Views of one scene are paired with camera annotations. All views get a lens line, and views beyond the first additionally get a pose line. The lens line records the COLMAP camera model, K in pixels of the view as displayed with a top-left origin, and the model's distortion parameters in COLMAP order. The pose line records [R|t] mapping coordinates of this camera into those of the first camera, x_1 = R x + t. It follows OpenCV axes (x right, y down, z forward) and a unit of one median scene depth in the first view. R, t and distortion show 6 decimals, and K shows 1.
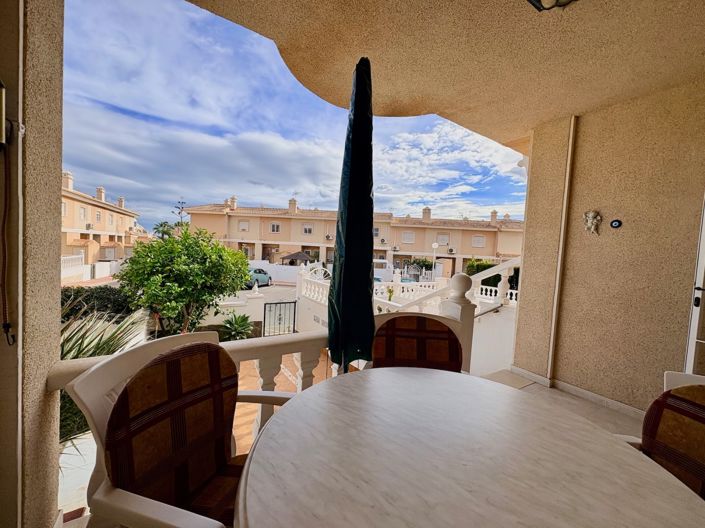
lens RADIAL K [[279.1, 0, 352.5], [0, 279.1, 264.0], [0, 0, 1]] dist [-0.000648, 0.000111]
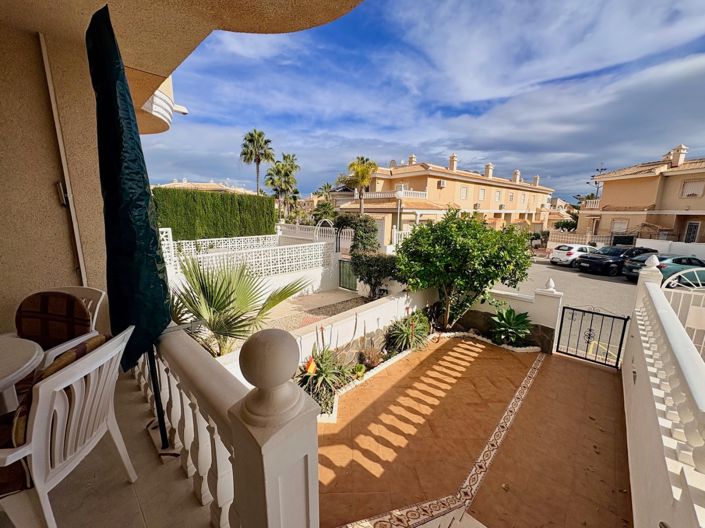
lens RADIAL K [[279.1, 0, 352.5], [0, 279.1, 264.0], [0, 0, 1]] dist [-0.000648, 0.000111]
pose [[0.254955, 0.125683, -0.958750, 0.067202], [-0.042461, 0.992016, 0.118753, -0.008603], [0.966020, 0.010433, 0.258256, 0.092166]]
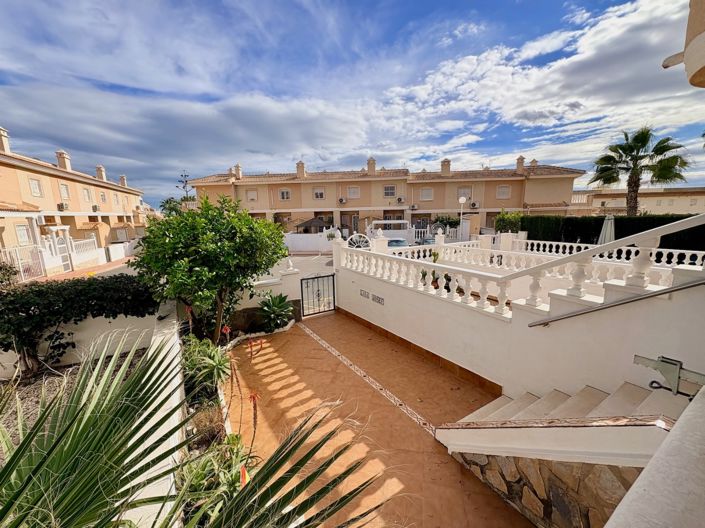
lens RADIAL K [[279.1, 0, 352.5], [0, 279.1, 264.0], [0, 0, 1]] dist [-0.000648, 0.000111]
pose [[0.996894, -0.069396, -0.037250, -0.036316], [0.073632, 0.989034, 0.128024, -0.002053], [0.027957, -0.130369, 0.991071, 0.044191]]
